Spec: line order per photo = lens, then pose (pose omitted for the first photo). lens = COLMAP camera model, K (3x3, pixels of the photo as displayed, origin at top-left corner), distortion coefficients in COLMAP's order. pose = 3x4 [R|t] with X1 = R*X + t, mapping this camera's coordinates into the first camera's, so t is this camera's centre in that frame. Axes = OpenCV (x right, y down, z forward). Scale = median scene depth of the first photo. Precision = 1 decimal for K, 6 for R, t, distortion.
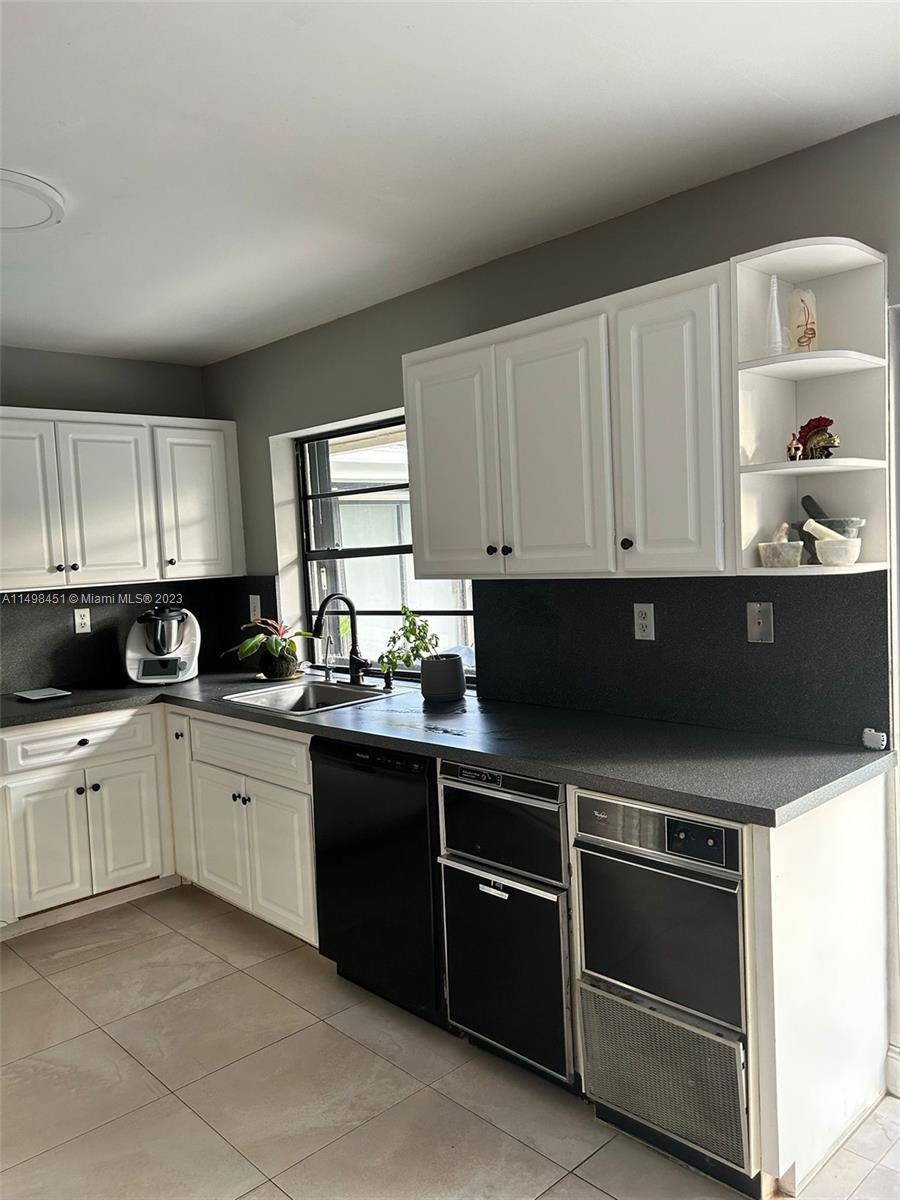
lens RADIAL K [[899.9, 0, 457.9], [0, 899.9, 606.0], [0, 0, 1]] dist [0.062501, -0.073237]
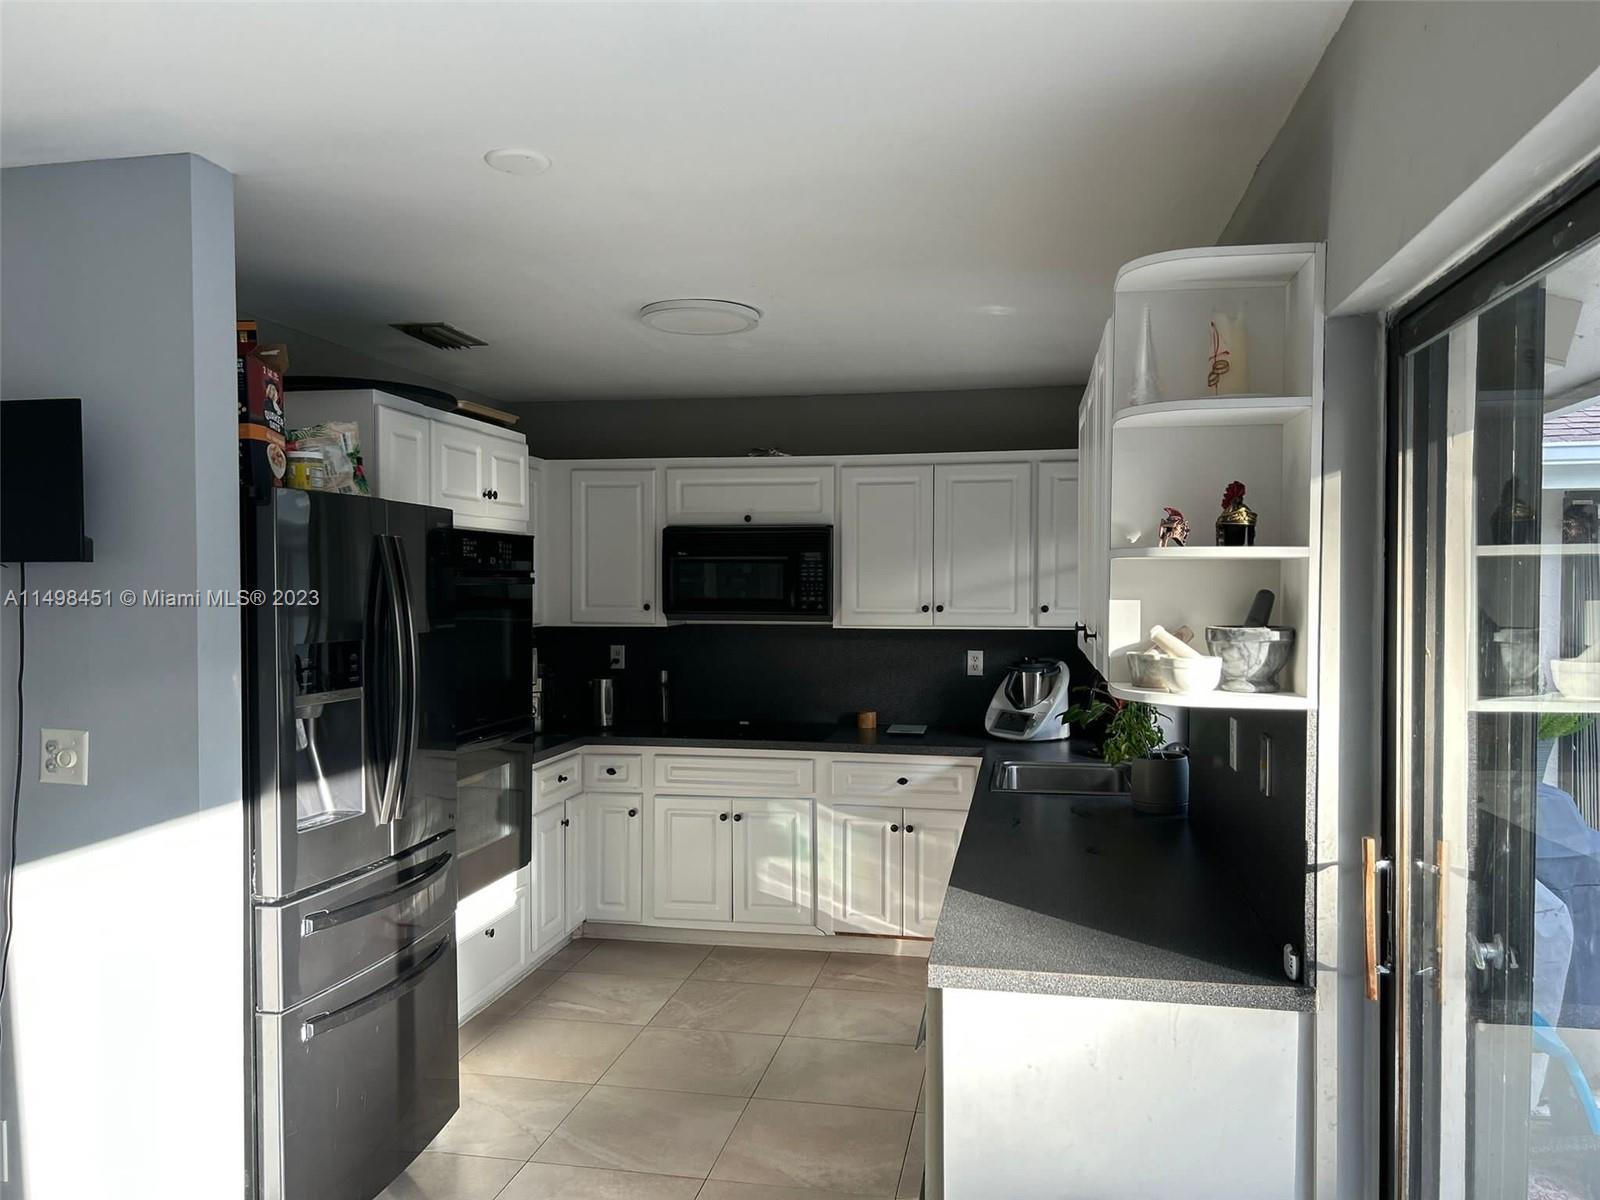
lens RADIAL K [[1199.9, 0, 810.8], [0, 1199.9, 601.9], [0, 0, 1]] dist [0.062501, -0.073237]
pose [[0.586667, 0.063955, -0.807299, 0.636964], [-0.087041, 0.996082, 0.015657, -0.066093], [0.805137, 0.061083, 0.589935, 0.119607]]
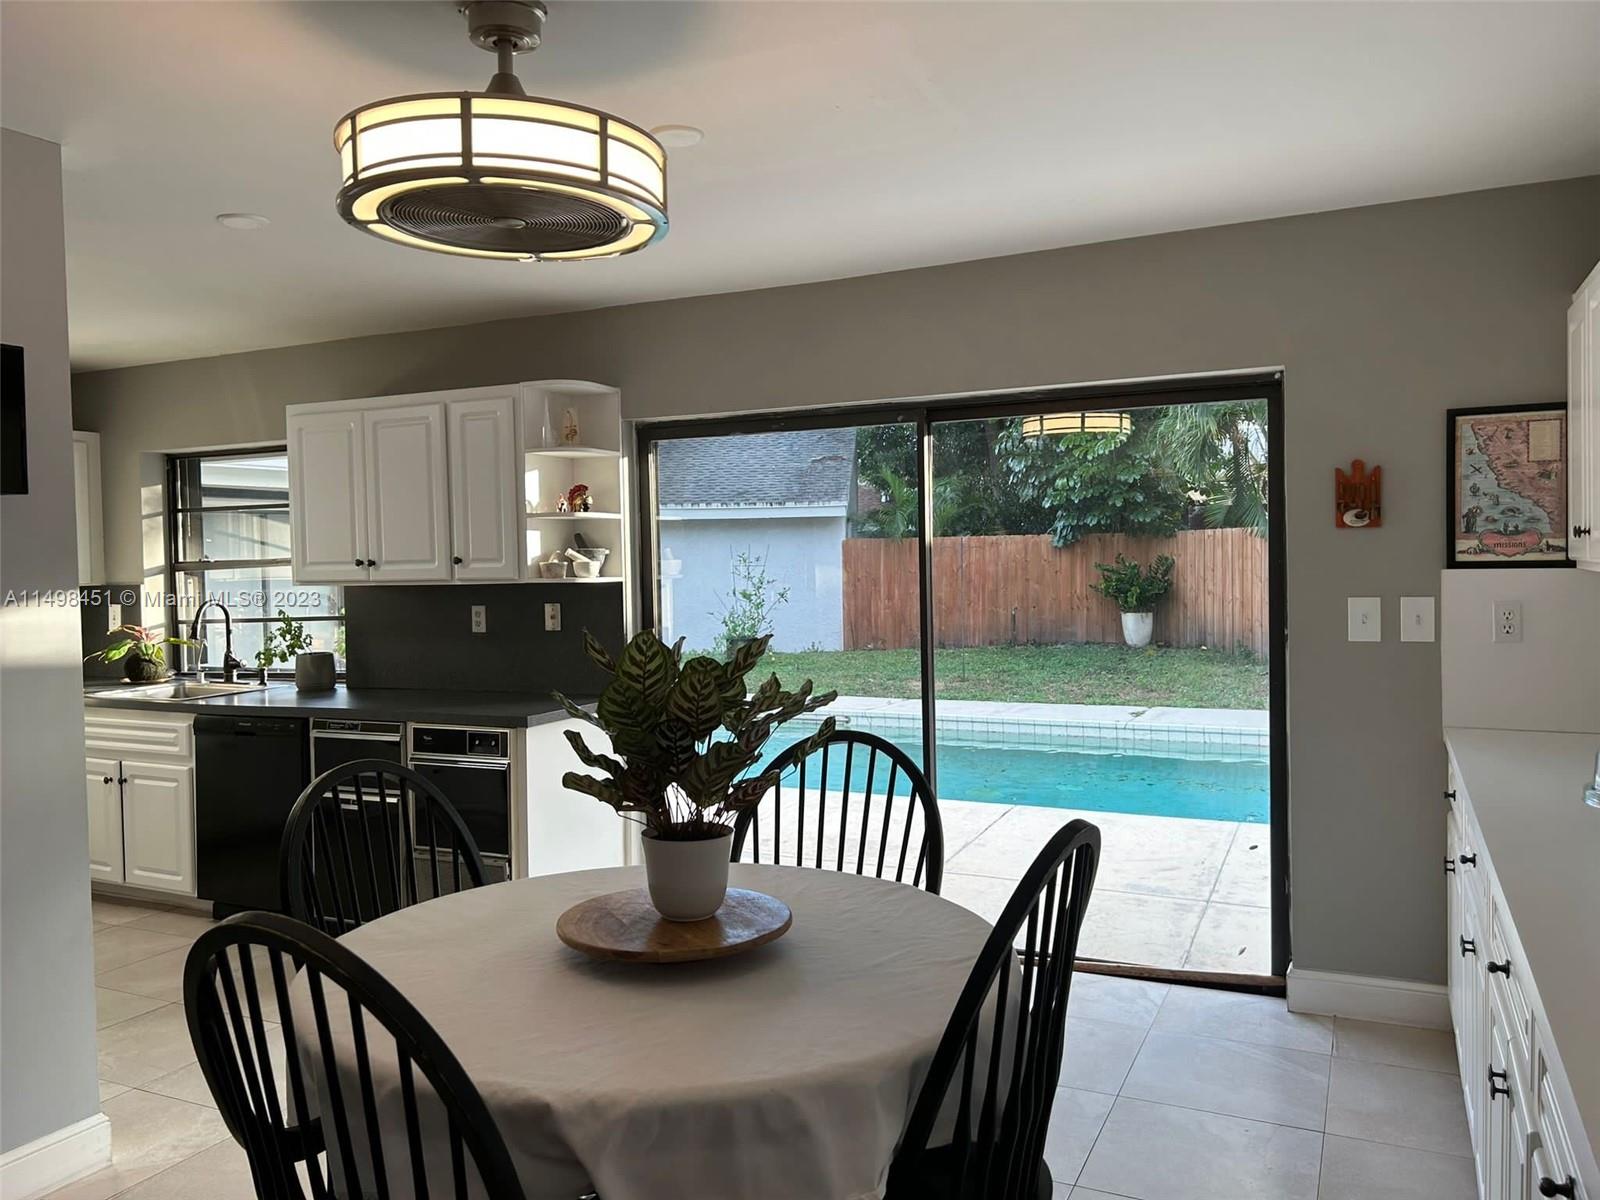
lens RADIAL K [[1199.9, 0, 807.3], [0, 1199.9, 582.9], [0, 0, 1]] dist [0.062501, -0.073237]
pose [[0.932620, 0.021935, 0.360192, 0.009831], [-0.000413, 0.998215, -0.059720, 0.058353], [-0.360859, 0.055547, 0.930965, -0.715510]]
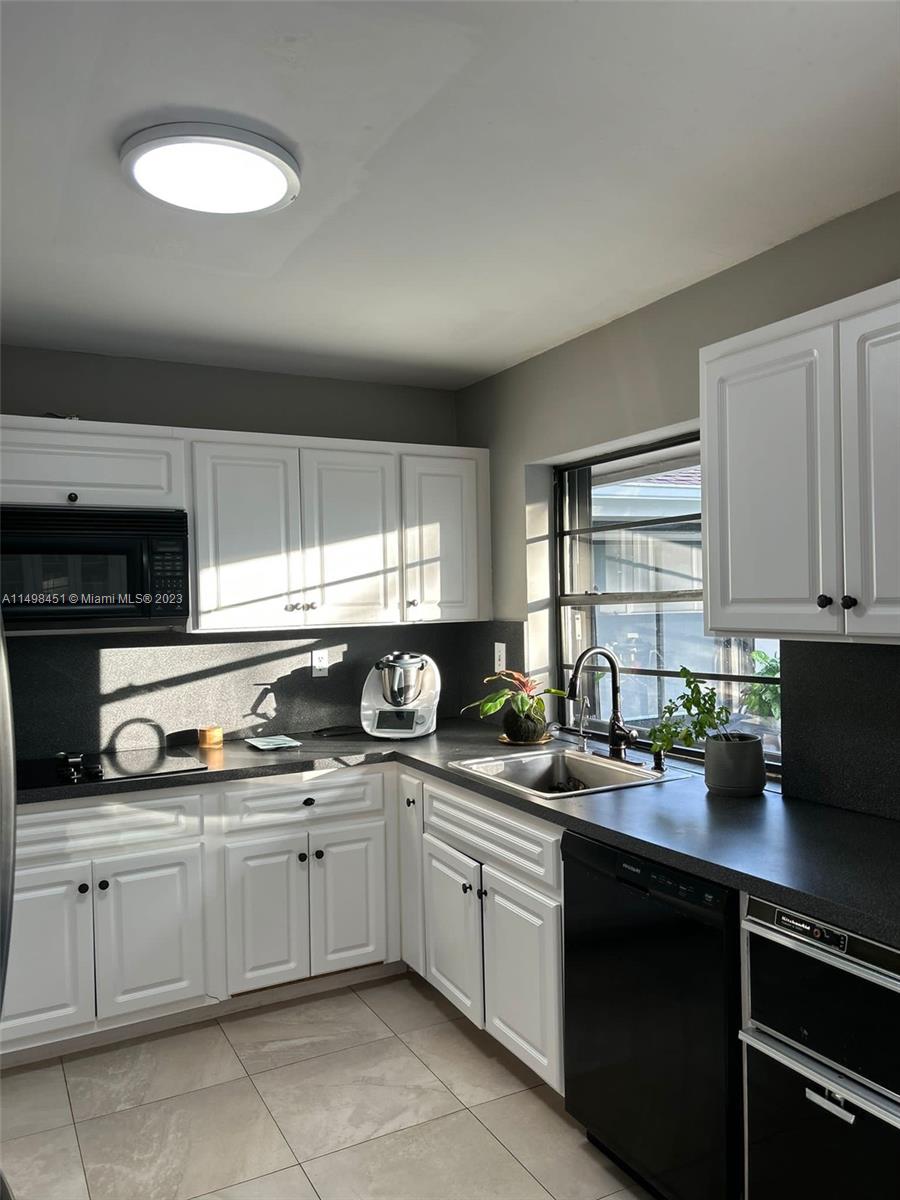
lens RADIAL K [[899.9, 0, 464.2], [0, 899.9, 613.4], [0, 0, 1]] dist [0.062501, -0.073237]
pose [[0.965438, 0.033870, -0.258423, -0.043751], [-0.044188, 0.998437, -0.034222, -0.012514], [0.256860, 0.044459, 0.965426, 0.183005]]
